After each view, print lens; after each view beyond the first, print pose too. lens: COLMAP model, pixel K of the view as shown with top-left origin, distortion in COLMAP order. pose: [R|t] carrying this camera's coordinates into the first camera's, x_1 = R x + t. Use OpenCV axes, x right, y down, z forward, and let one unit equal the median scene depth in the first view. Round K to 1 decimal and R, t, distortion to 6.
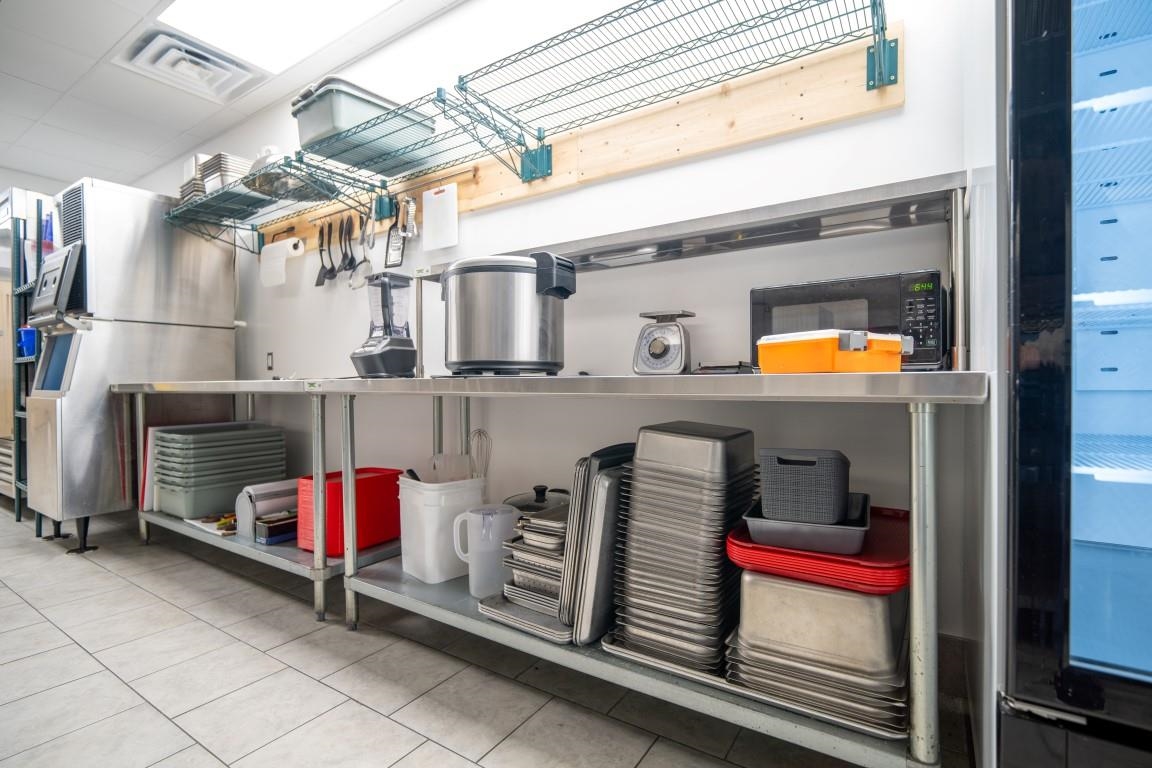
lens RADIAL K [[538.9, 0, 573.8], [0, 538.9, 384.1], [0, 0, 1]] dist [-0.004307, -0.000069]
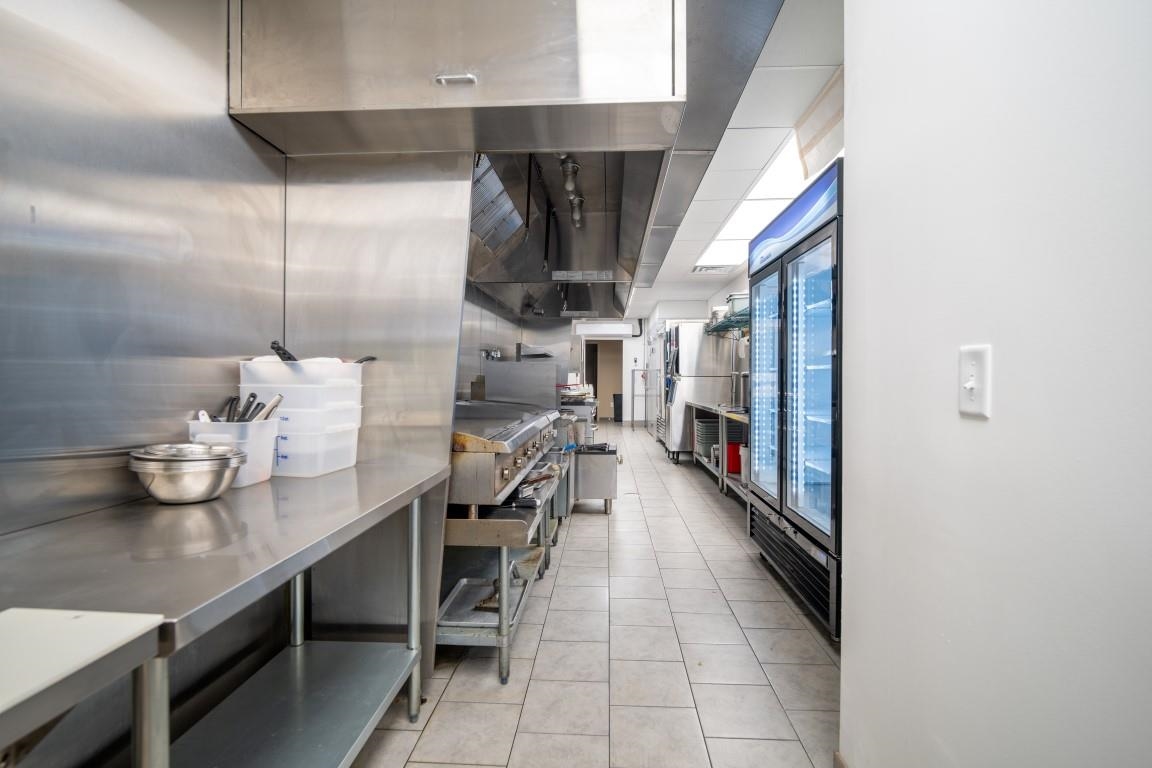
lens RADIAL K [[538.9, 0, 576.8], [0, 538.9, 379.9], [0, 0, 1]] dist [-0.004307, -0.000069]
pose [[0.501329, 0.013353, -0.865153, 1.146403], [-0.009835, 0.999904, 0.009734, -0.128535], [0.865201, 0.003629, 0.501413, -0.775948]]
